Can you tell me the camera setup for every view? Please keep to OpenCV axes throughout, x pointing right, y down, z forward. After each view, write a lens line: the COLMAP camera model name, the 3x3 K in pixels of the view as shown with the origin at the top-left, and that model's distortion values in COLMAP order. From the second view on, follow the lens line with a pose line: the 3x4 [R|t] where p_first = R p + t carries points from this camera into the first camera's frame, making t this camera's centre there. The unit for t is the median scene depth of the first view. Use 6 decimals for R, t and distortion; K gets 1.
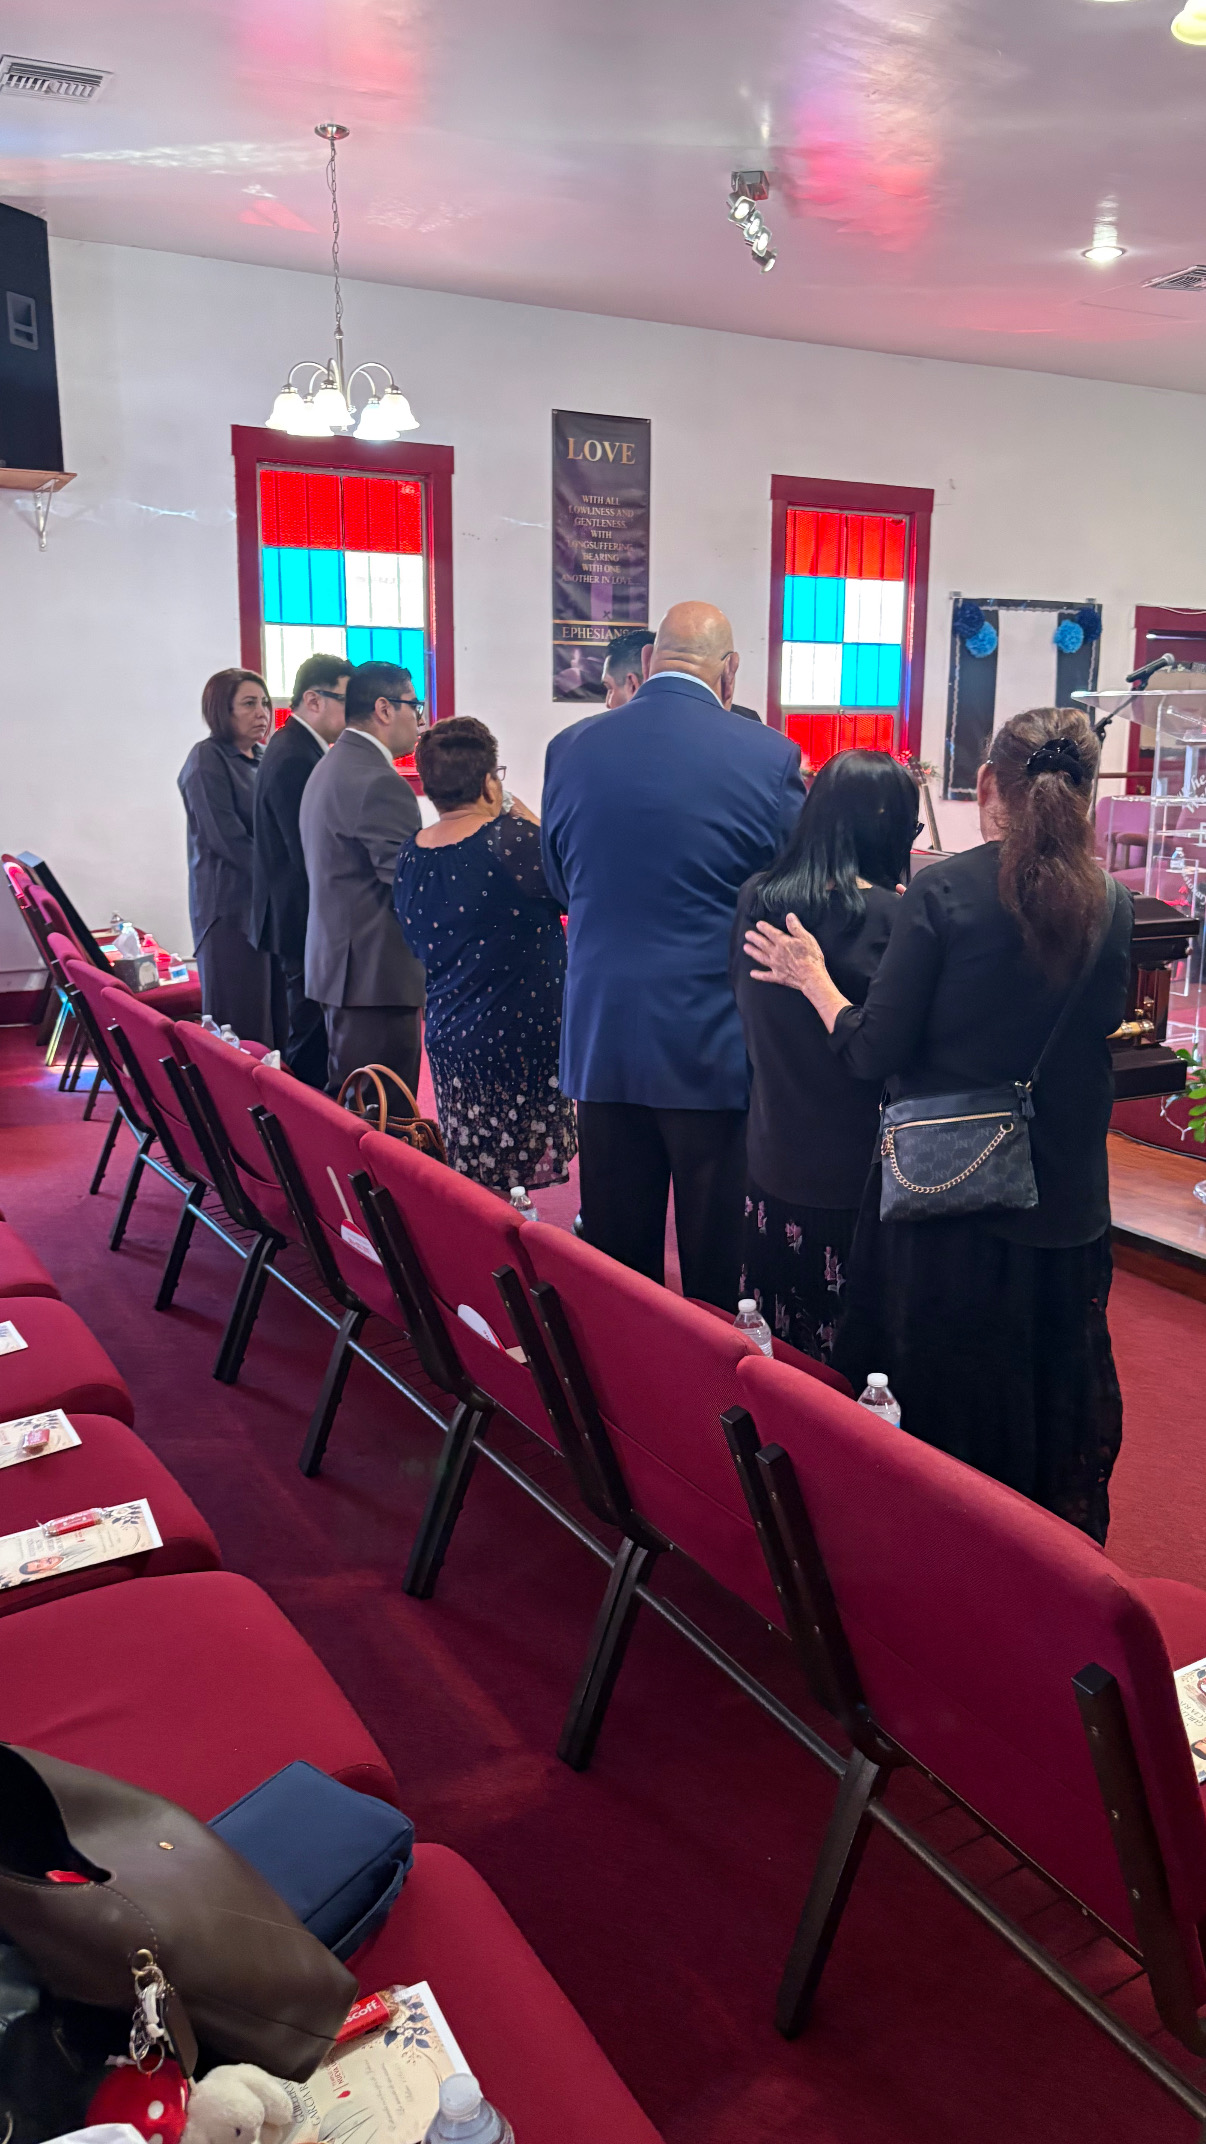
lens RADIAL K [[1702.3, 0, 608.5], [0, 1702.3, 1076.2], [0, 0, 1]] dist [0.006907, 0.008579]
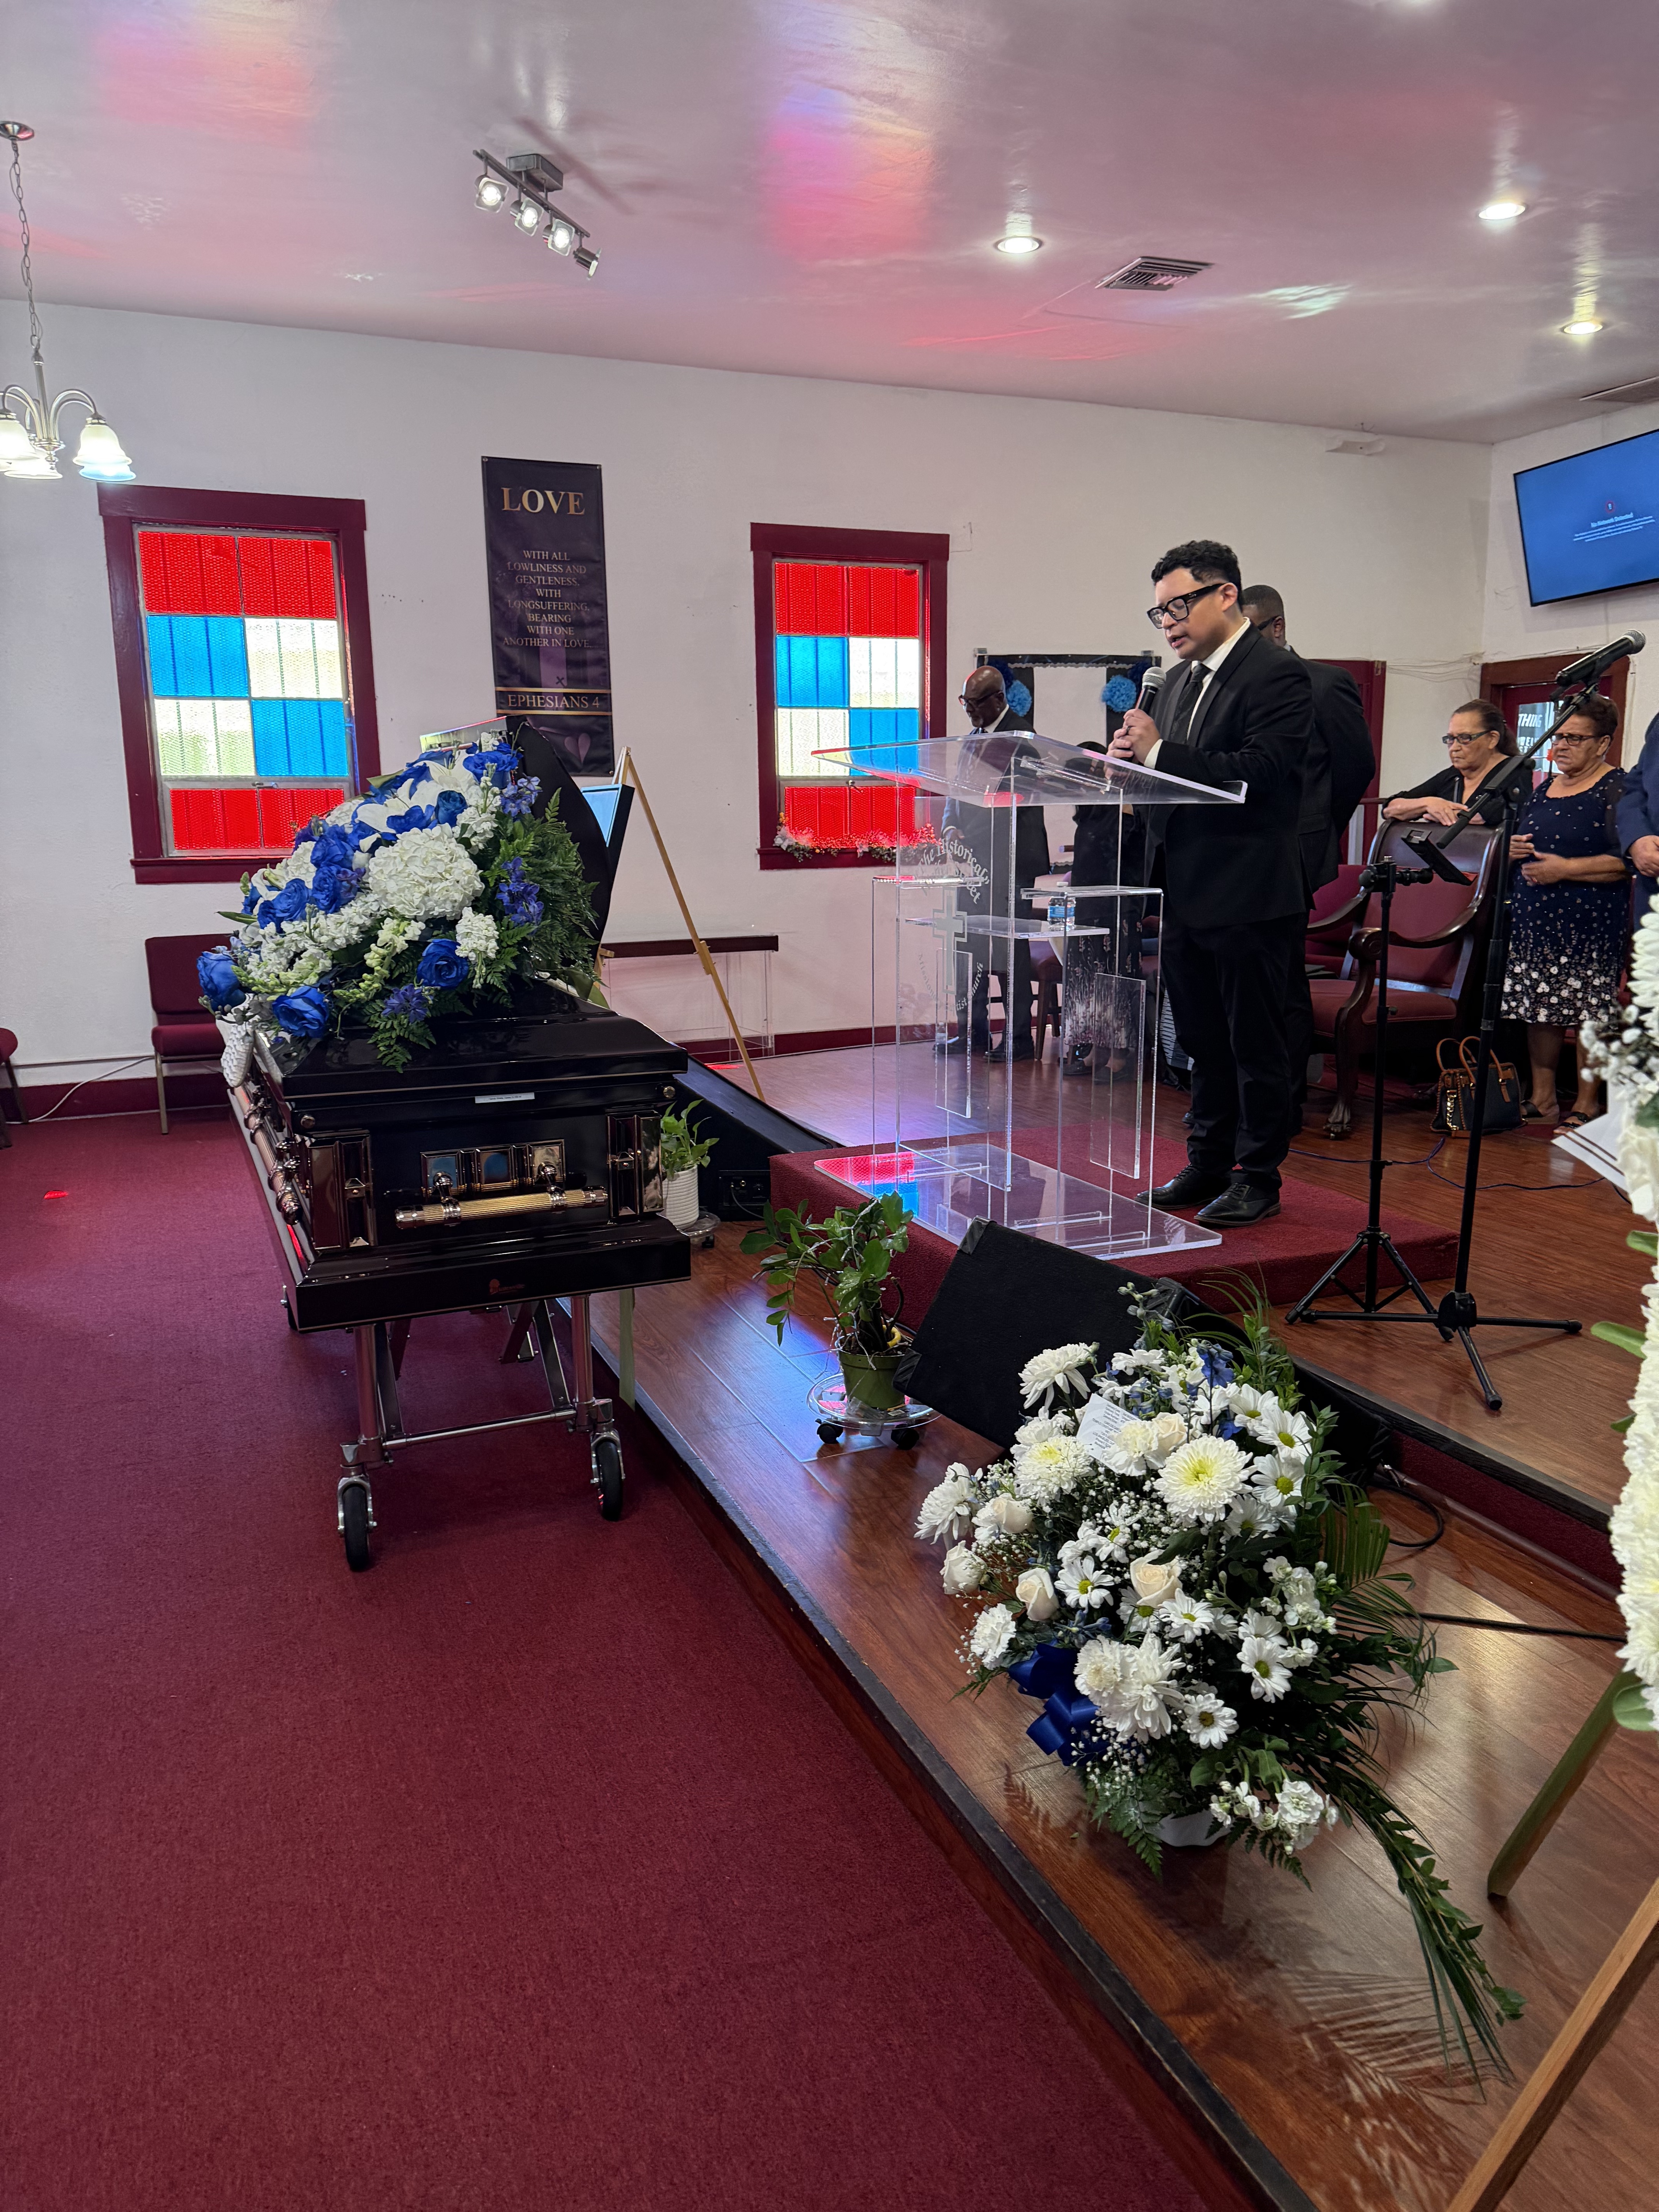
lens RADIAL K [[1593.8, 0, 815.7], [0, 1593.8, 1125.6], [0, 0, 1]] dist [0.023452, -0.015205]
pose [[0.996054, 0.001063, -0.088747, 0.216262], [-0.000840, 0.999996, 0.002553, -0.033511], [0.088750, -0.002469, 0.996051, 0.154490]]
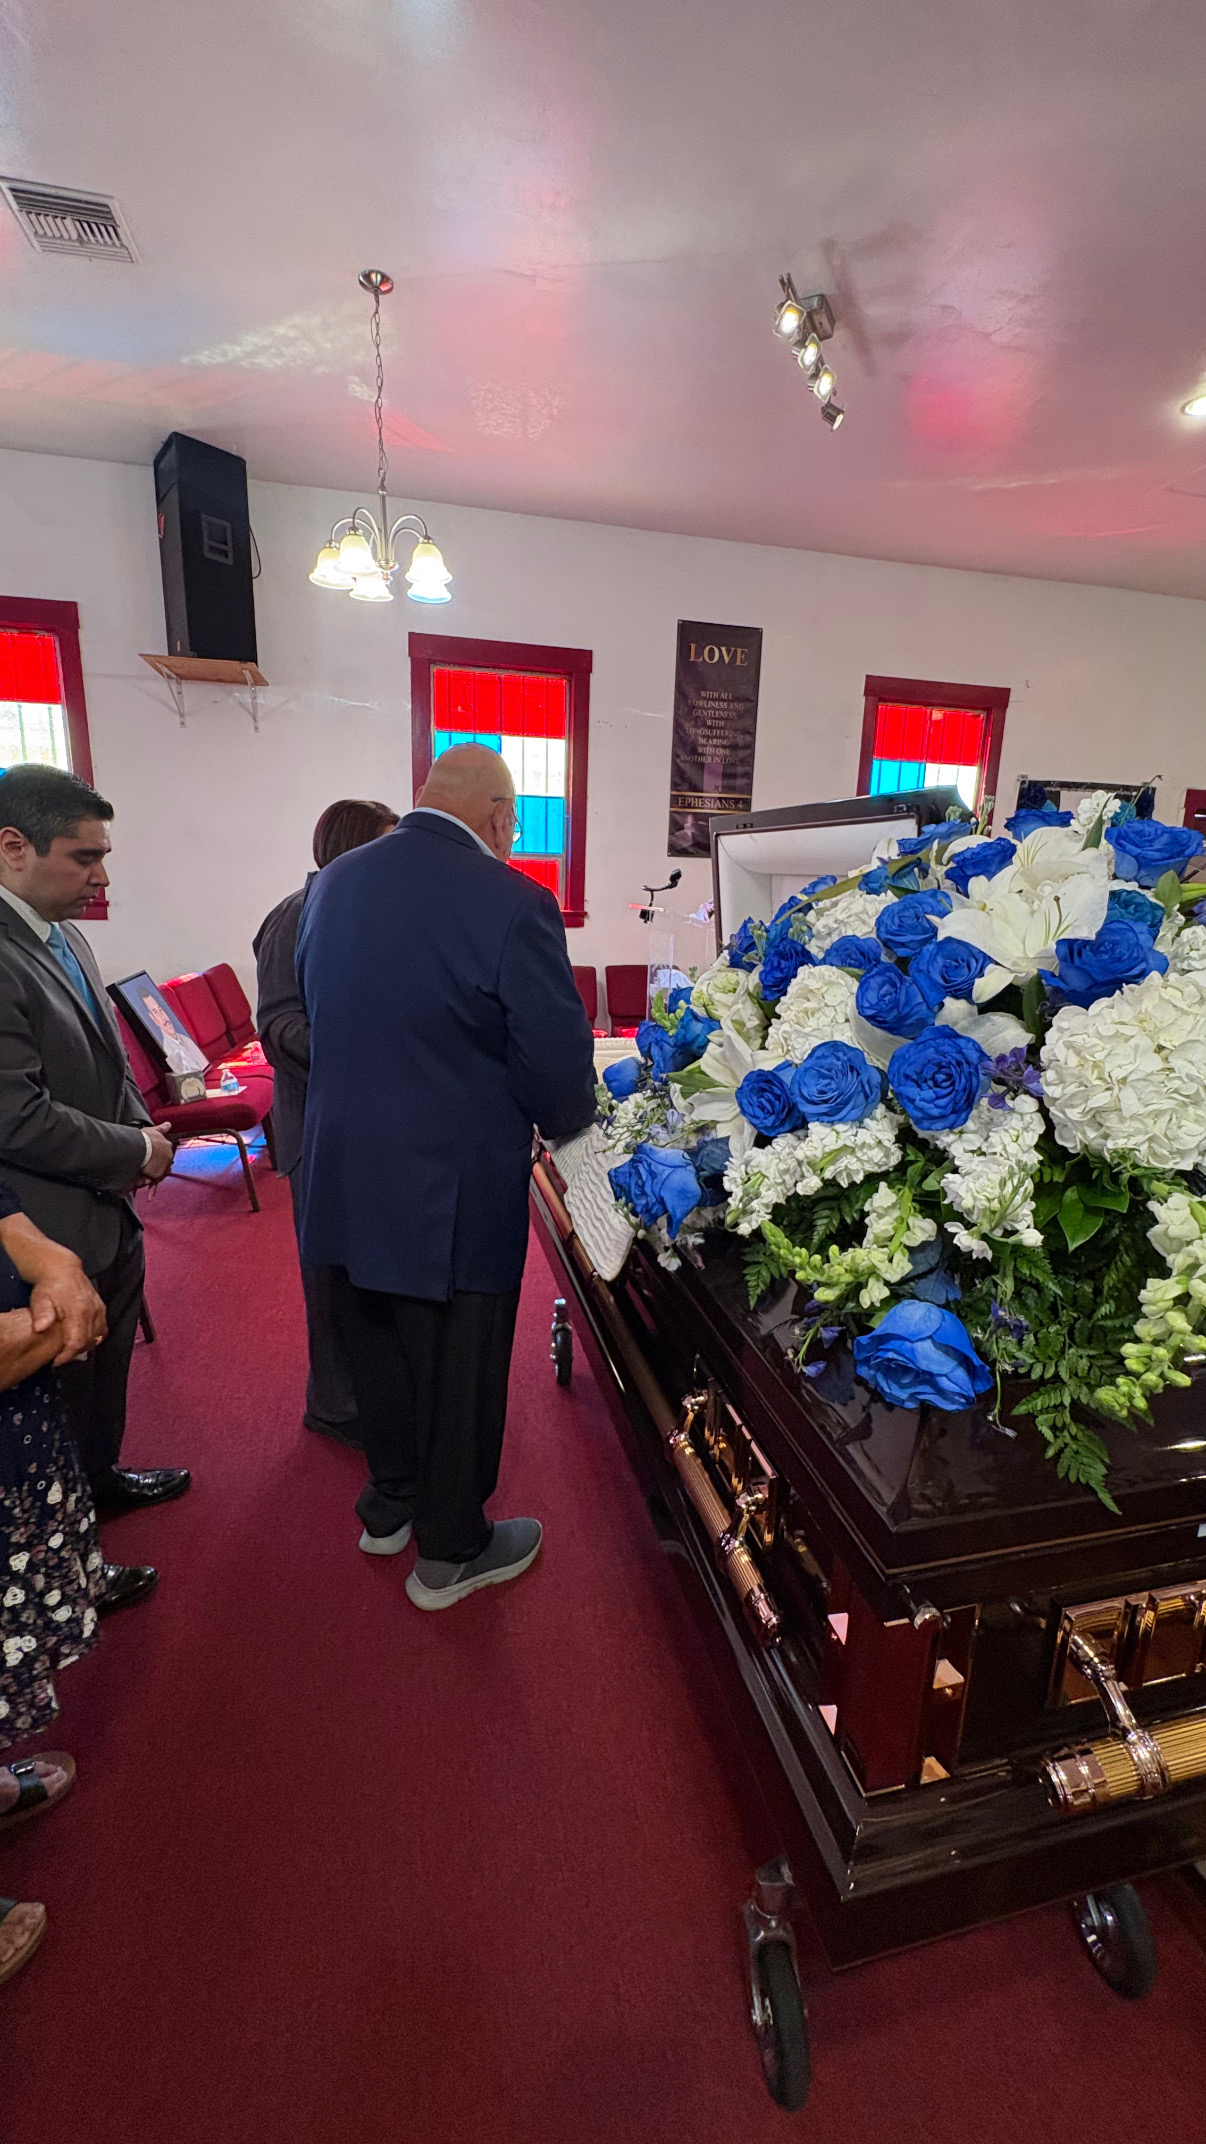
lens RADIAL K [[866.0, 0, 593.1], [0, 866.0, 1059.7], [0, 0, 1]] dist [-0.001396, 0.000260]
pose [[0.965678, 0.078713, -0.247526, 0.085738], [-0.076729, 0.996895, 0.017669, -0.077244], [0.248149, 0.001929, 0.968720, 0.365565]]
